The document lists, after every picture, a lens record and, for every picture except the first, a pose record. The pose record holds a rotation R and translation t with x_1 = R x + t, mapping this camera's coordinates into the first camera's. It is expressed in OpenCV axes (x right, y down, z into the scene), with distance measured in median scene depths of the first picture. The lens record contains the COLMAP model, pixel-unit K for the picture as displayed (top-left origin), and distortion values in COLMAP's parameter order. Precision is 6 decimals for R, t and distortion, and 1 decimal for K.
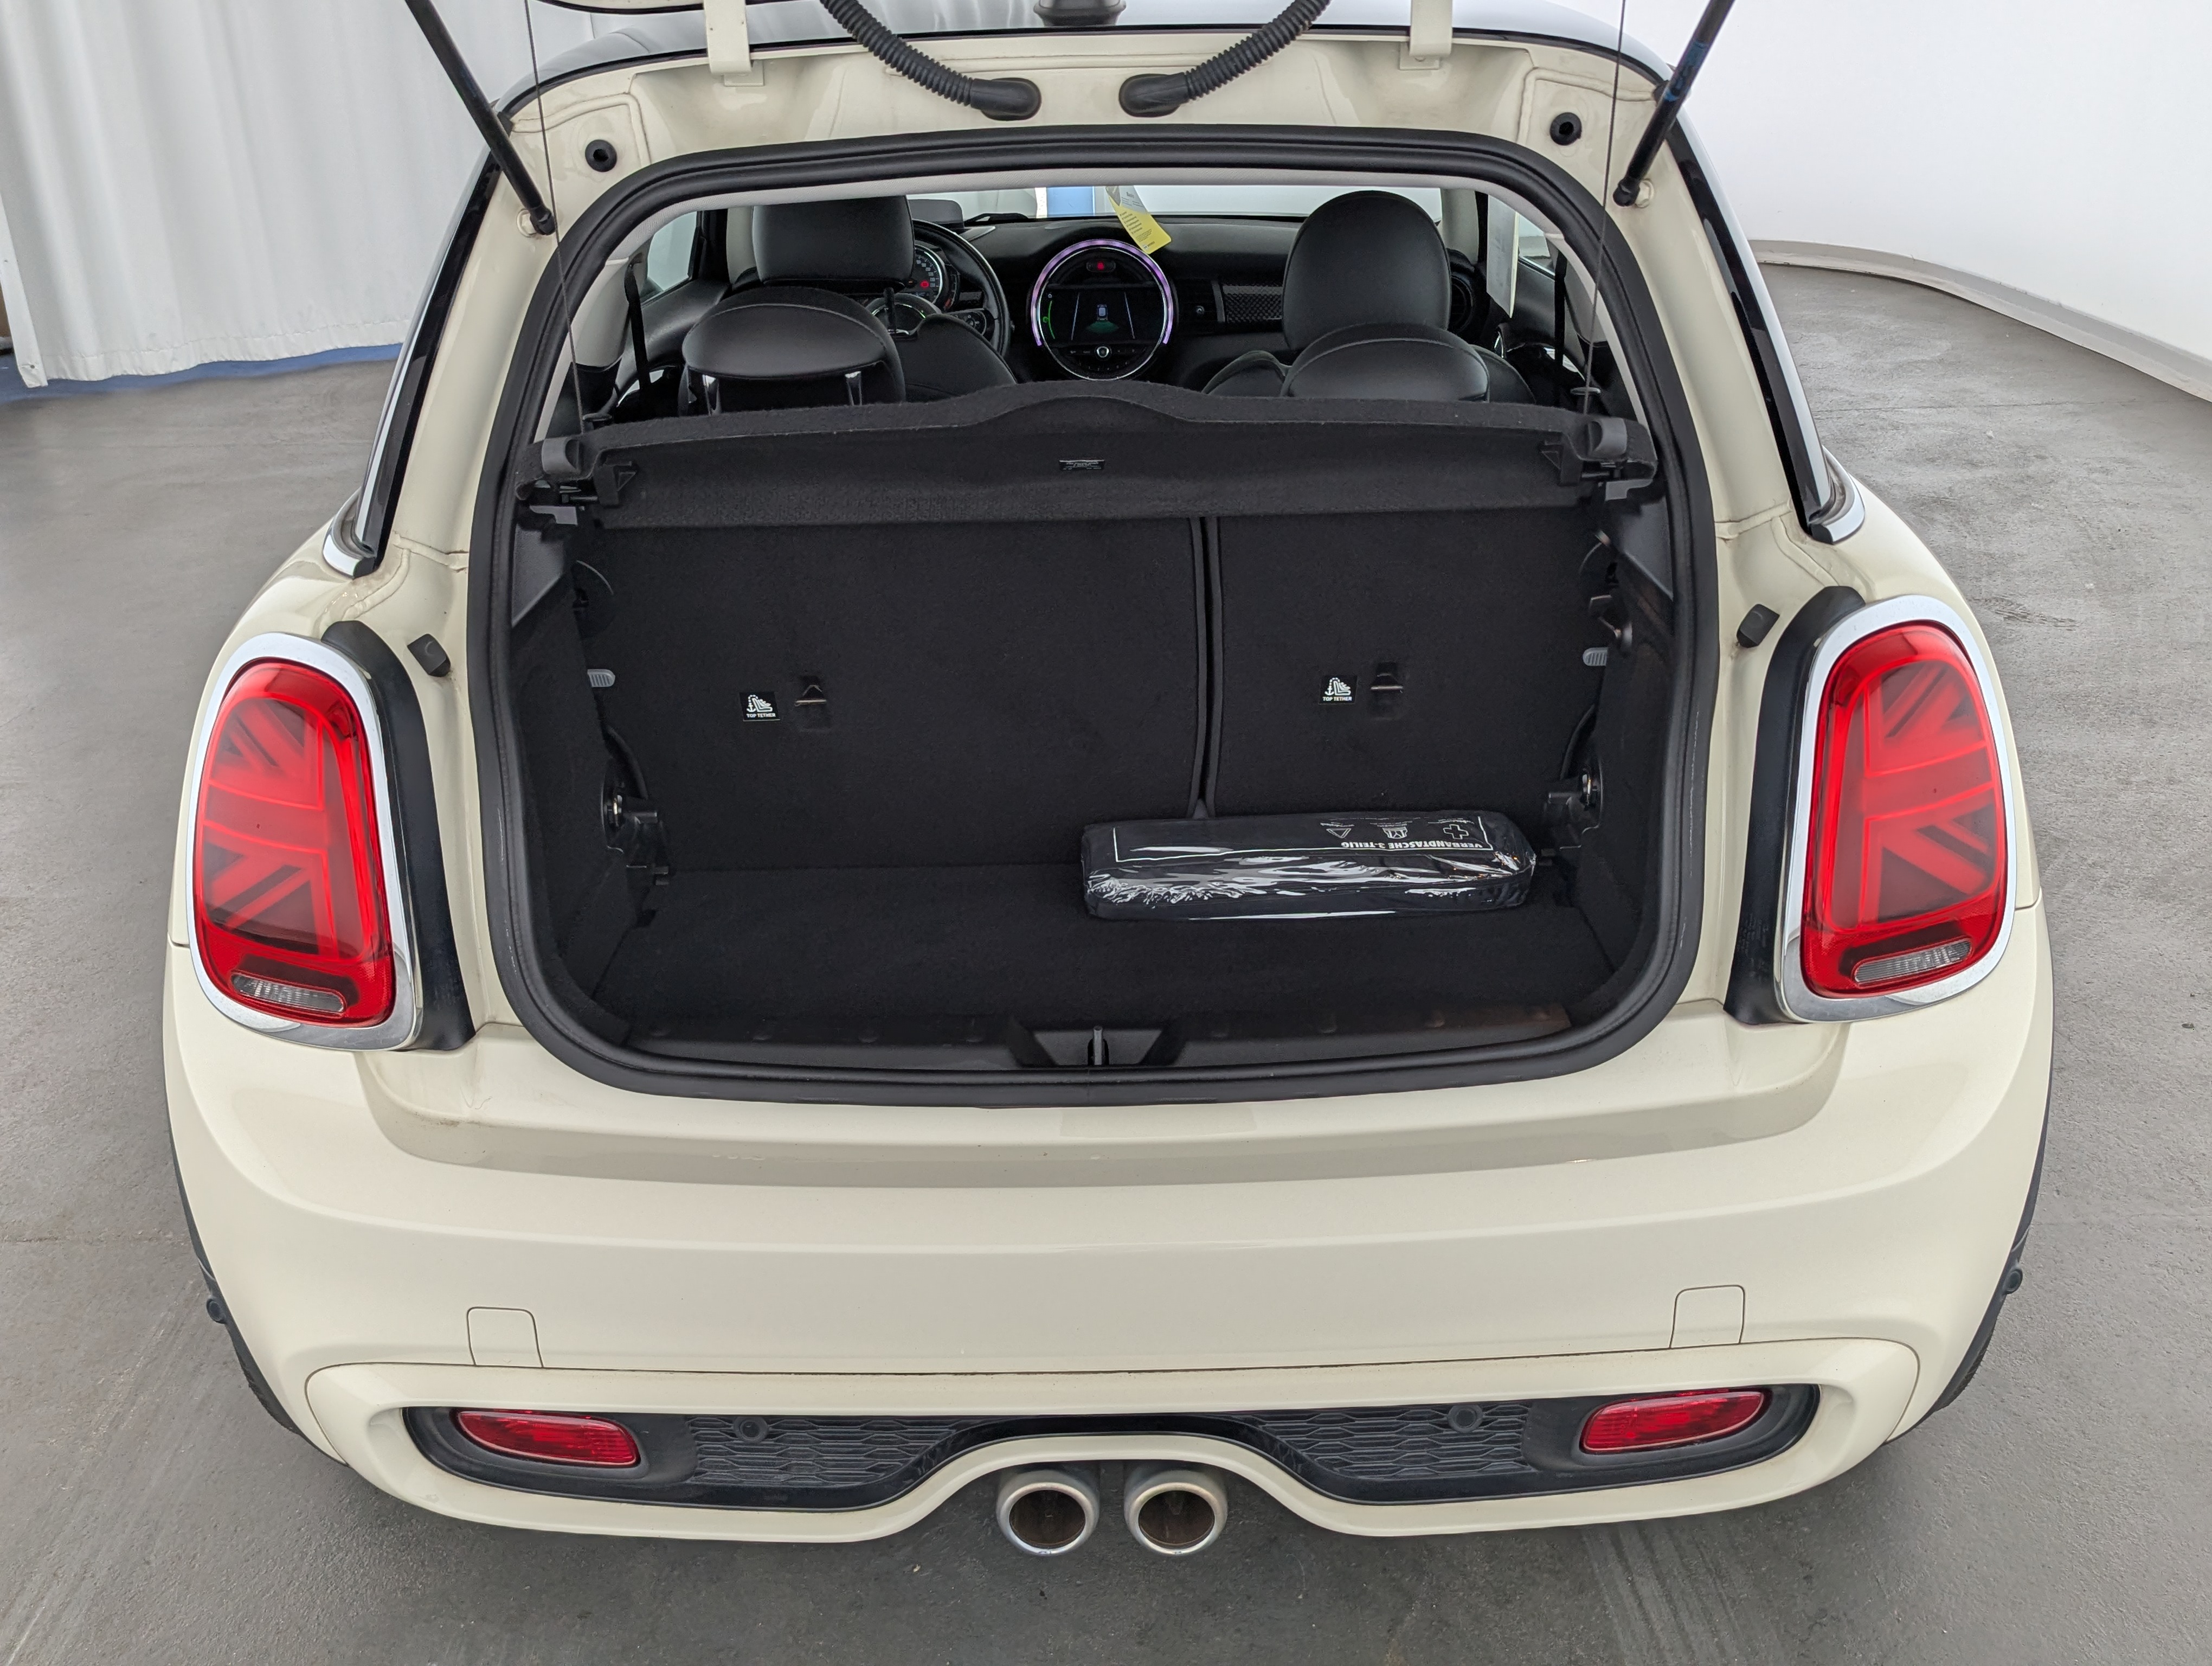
lens RADIAL K [[1999.8, 0, 1106.0], [0, 1999.8, 833.0], [0, 0, 1]] dist [0.089597, -0.090872]
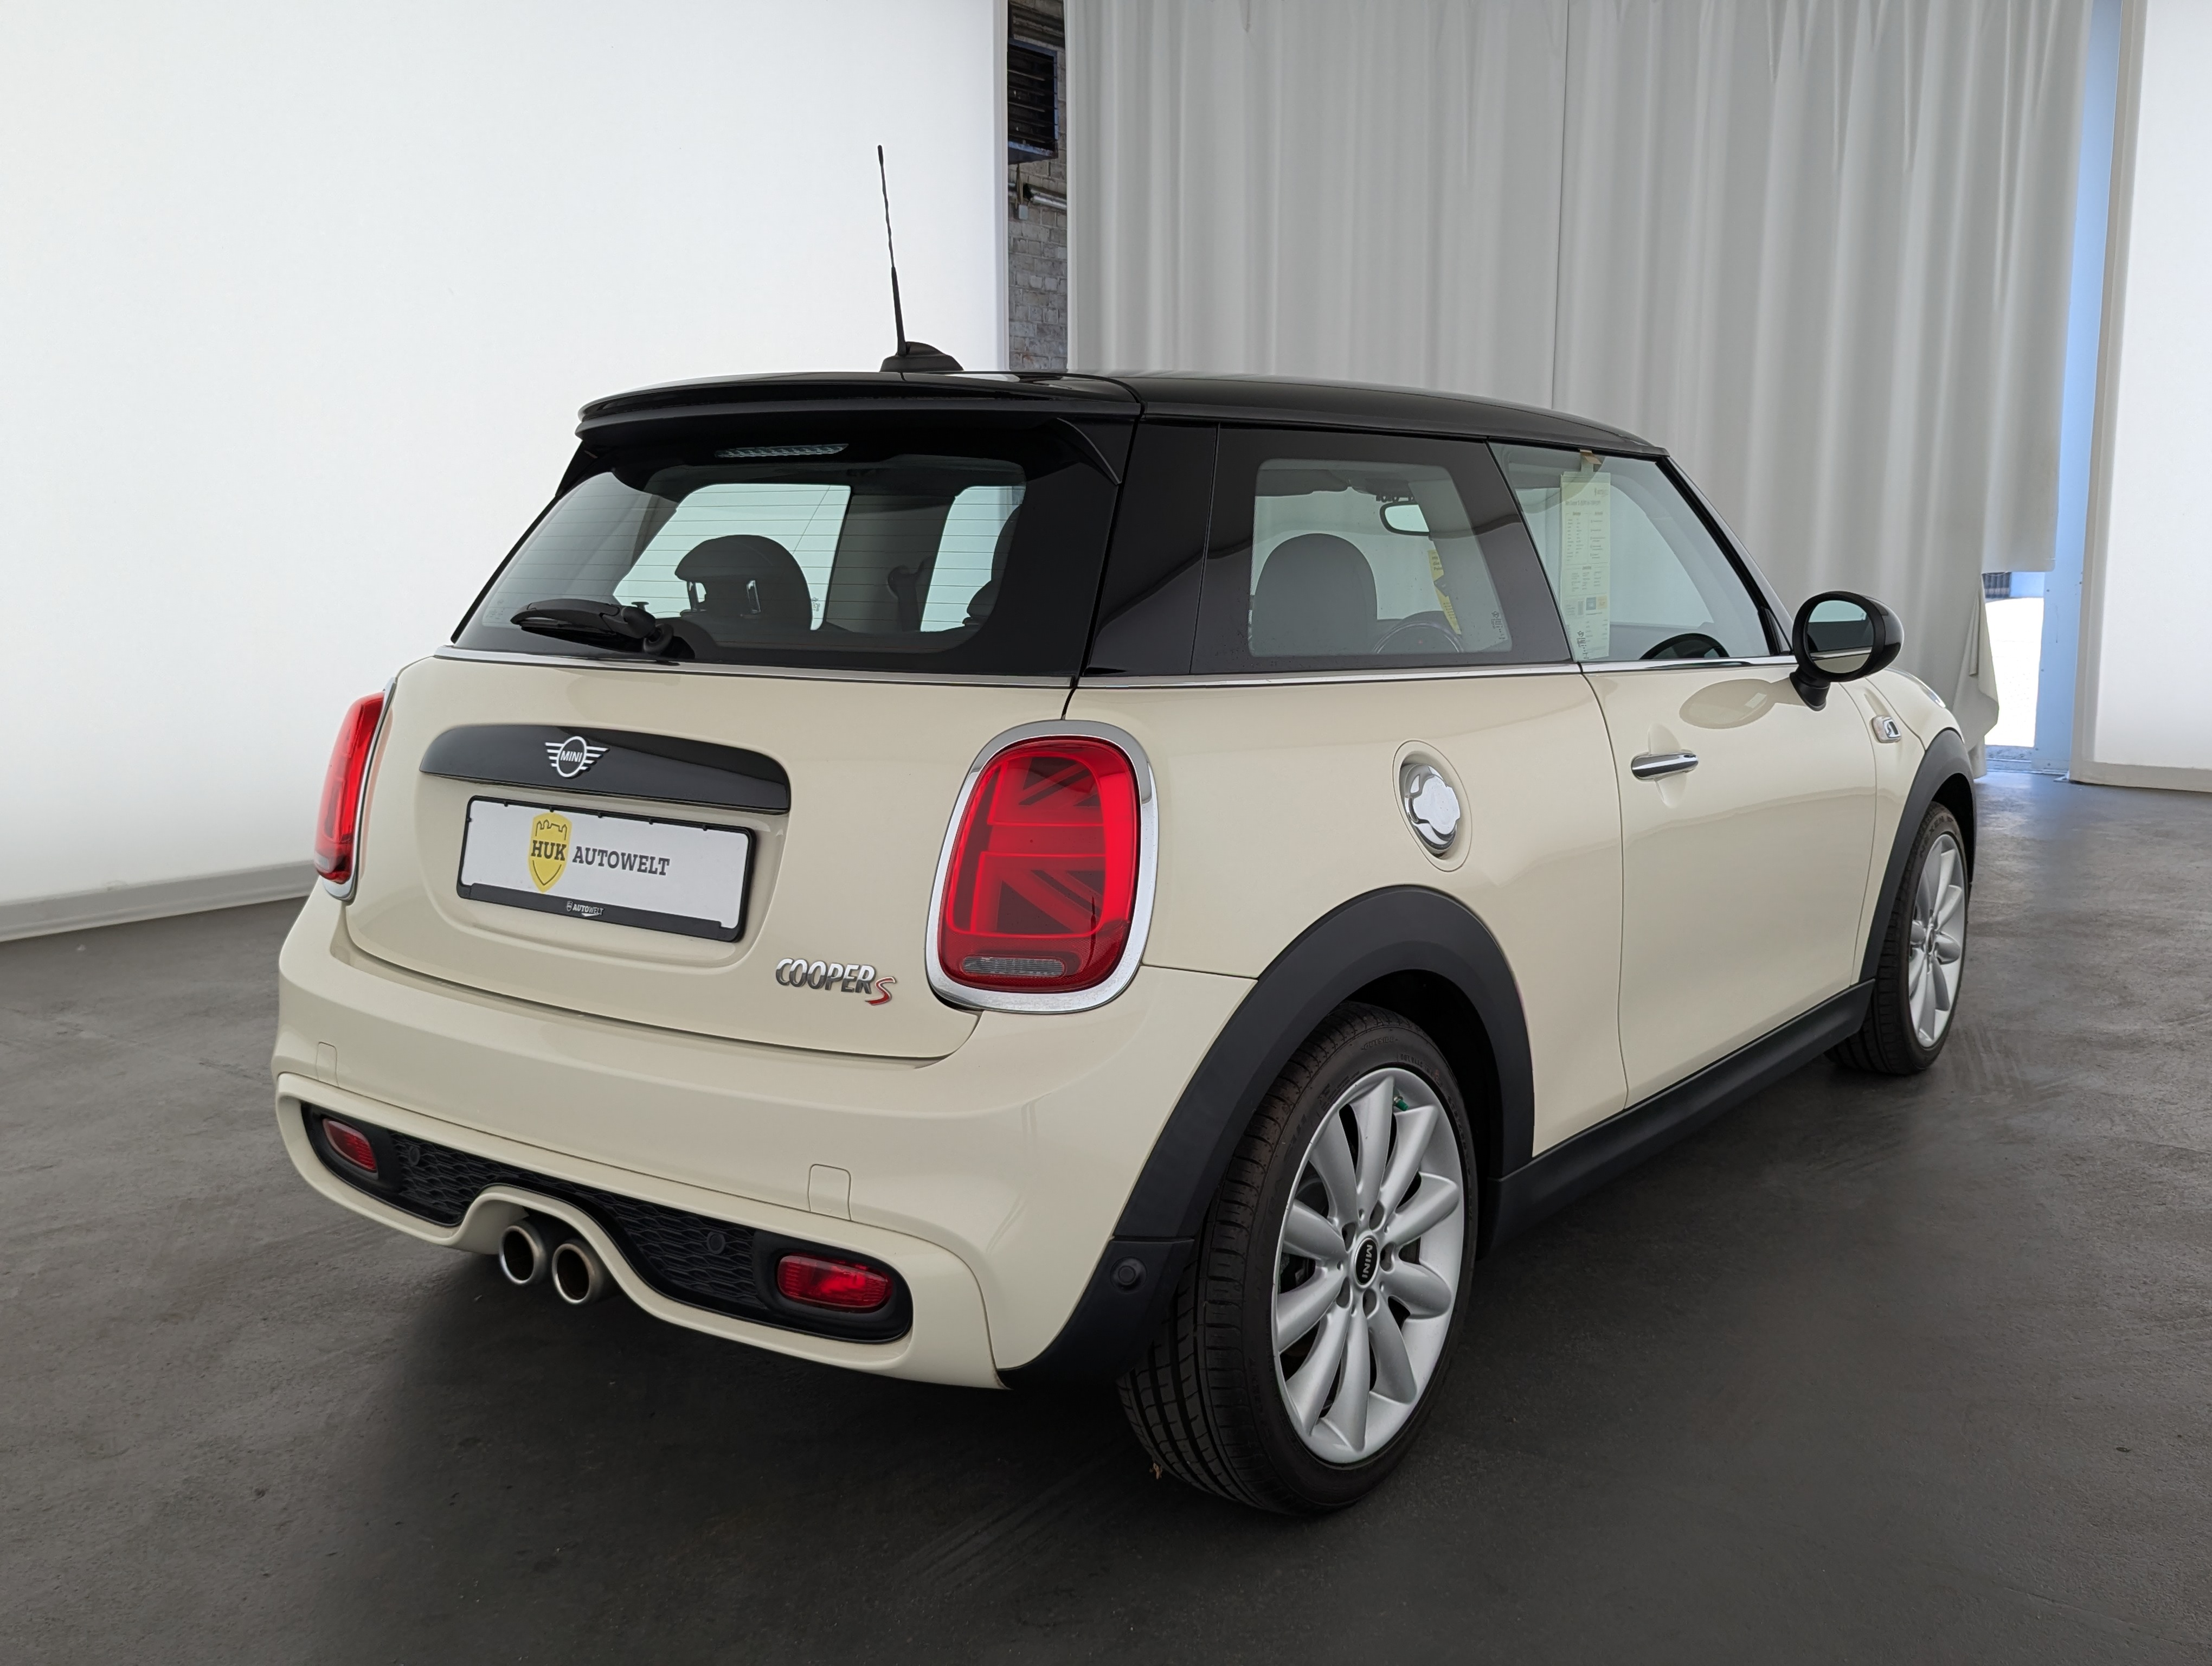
lens RADIAL K [[2034.2, 0, 1138.1], [0, 2034.2, 820.8], [0, 0, 1]] dist [0.049447, -0.007803]
pose [[0.813918, 0.100397, -0.572239, 0.658753], [-0.252717, 0.948072, -0.193115, 0.114137], [0.523136, 0.301794, 0.797025, -0.045465]]
